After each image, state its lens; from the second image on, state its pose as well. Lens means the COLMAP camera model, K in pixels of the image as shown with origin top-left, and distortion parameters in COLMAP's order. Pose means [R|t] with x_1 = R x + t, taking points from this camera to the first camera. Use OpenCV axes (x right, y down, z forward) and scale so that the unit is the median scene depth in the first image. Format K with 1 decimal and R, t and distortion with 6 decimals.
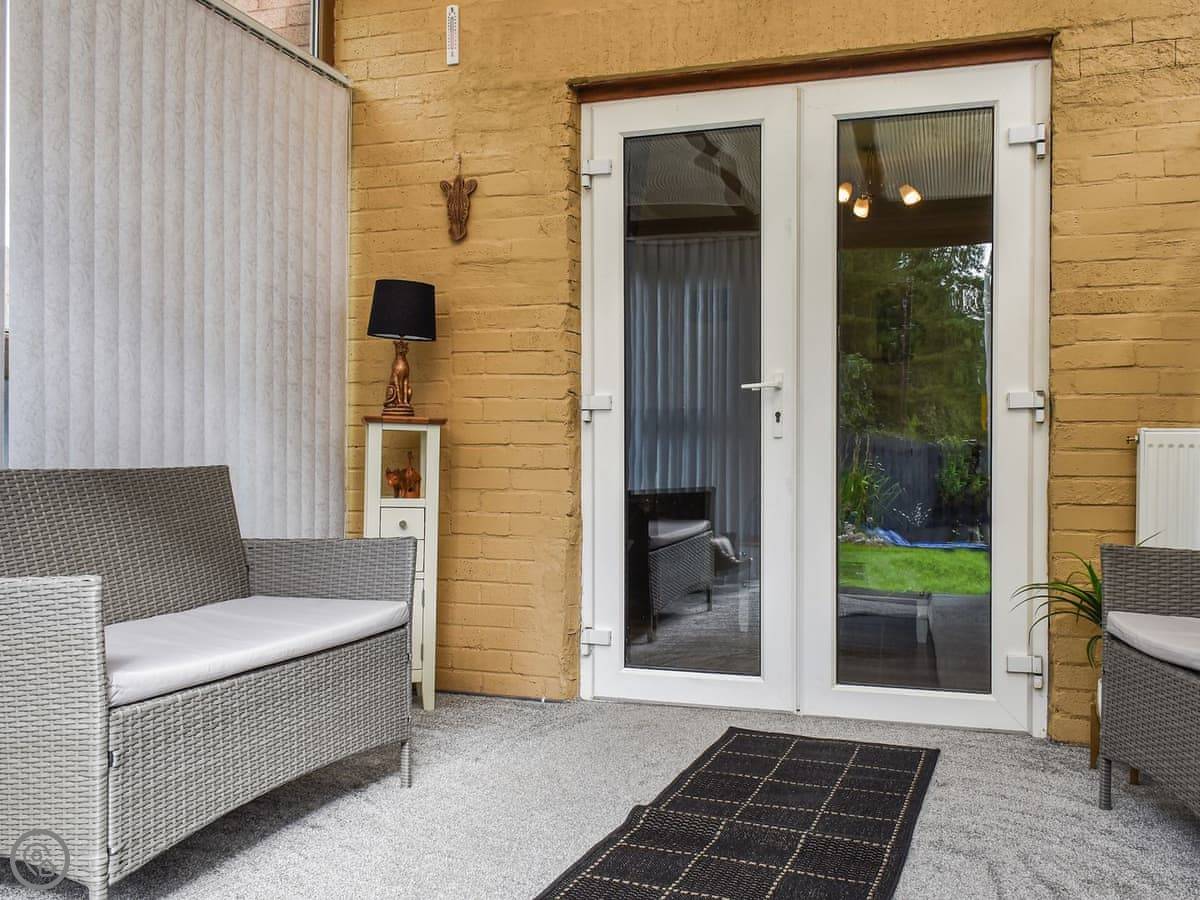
lens RADIAL K [[1093.3, 0, 600.0], [0, 1093.3, 450.0], [0, 0, 1]] dist [-0.002922, 0.012927]
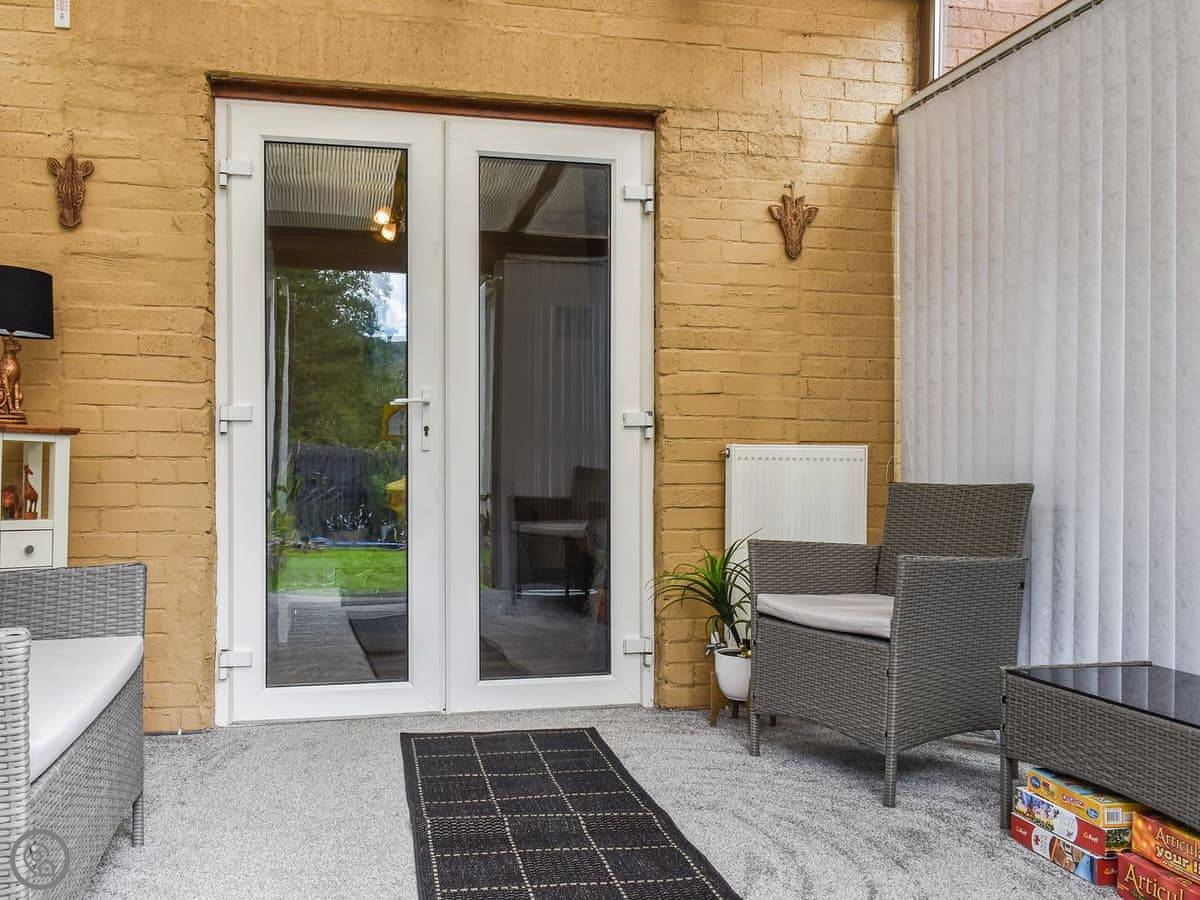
lens RADIAL K [[1047.9, 0, 600.0], [0, 1047.9, 450.0], [0, 0, 1]] dist [0.005080, 0.006383]
pose [[0.862804, 0.003037, 0.505529, -0.202426], [0.001291, 0.999965, -0.008211, -0.003486], [-0.505537, 0.007737, 0.862770, 0.051396]]
